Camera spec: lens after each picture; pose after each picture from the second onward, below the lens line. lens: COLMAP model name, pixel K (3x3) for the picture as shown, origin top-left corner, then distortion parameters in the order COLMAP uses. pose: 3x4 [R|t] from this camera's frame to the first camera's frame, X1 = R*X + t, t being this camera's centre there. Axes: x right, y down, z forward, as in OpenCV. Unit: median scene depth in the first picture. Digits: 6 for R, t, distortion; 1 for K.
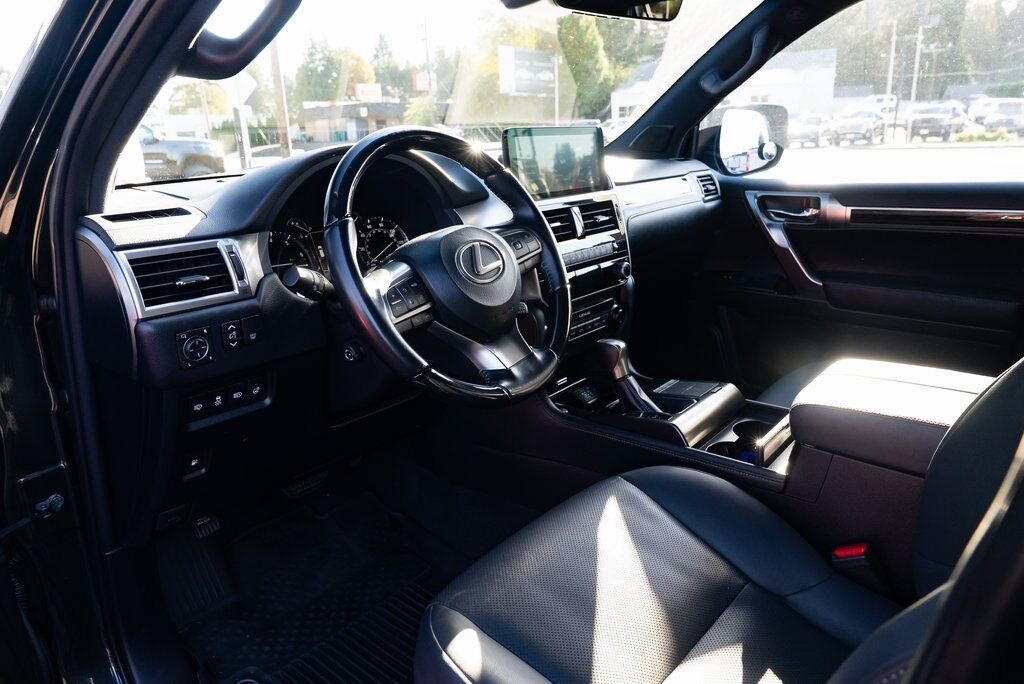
lens RADIAL K [[697.5, 0, 512.0], [0, 697.5, 342.0], [0, 0, 1]] dist [-0.027190, 0.009531]
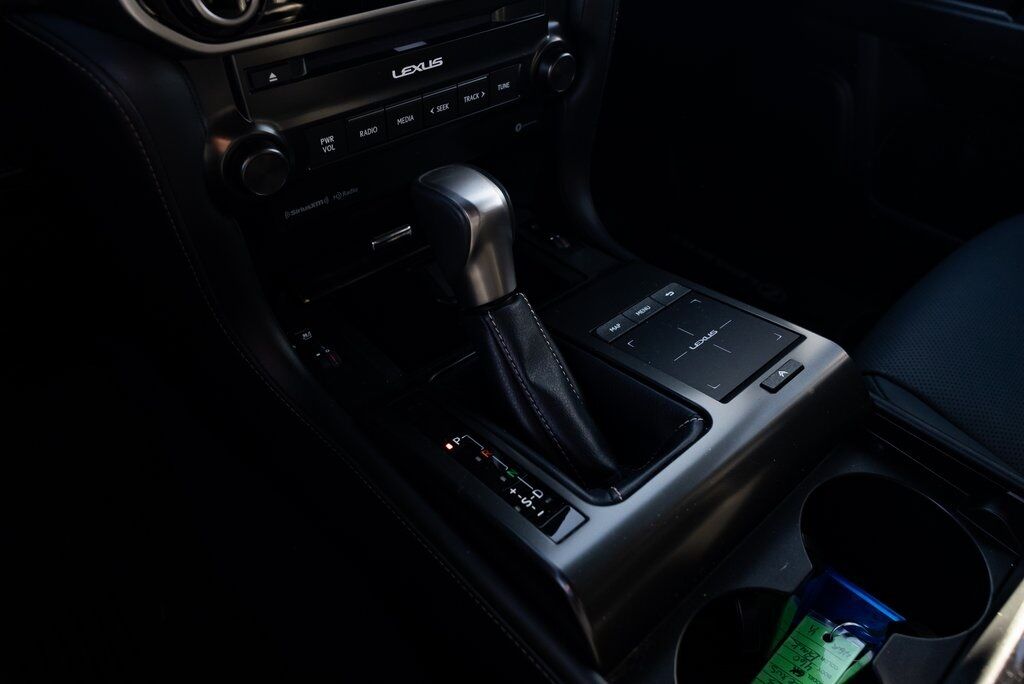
lens RADIAL K [[697.5, 0, 512.0], [0, 697.5, 342.0], [0, 0, 1]] dist [-0.027190, 0.009531]
pose [[0.988339, 0.125707, -0.085928, 0.146406], [-0.078143, 0.903065, 0.422336, -0.048634], [0.130689, -0.410697, 0.902357, 0.526488]]
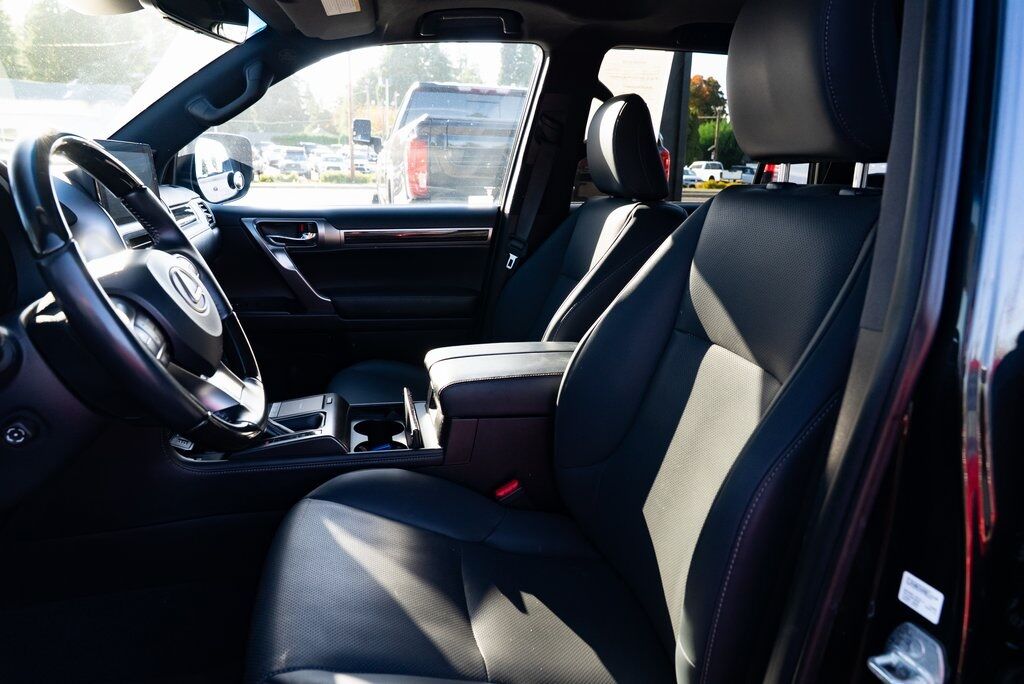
lens RADIAL K [[697.5, 0, 512.0], [0, 697.5, 342.0], [0, 0, 1]] dist [-0.027190, 0.009531]
pose [[0.619473, -0.144956, 0.771519, -0.246824], [0.184953, 0.982087, 0.036015, -0.003642], [-0.762919, 0.120384, 0.635187, 0.081723]]
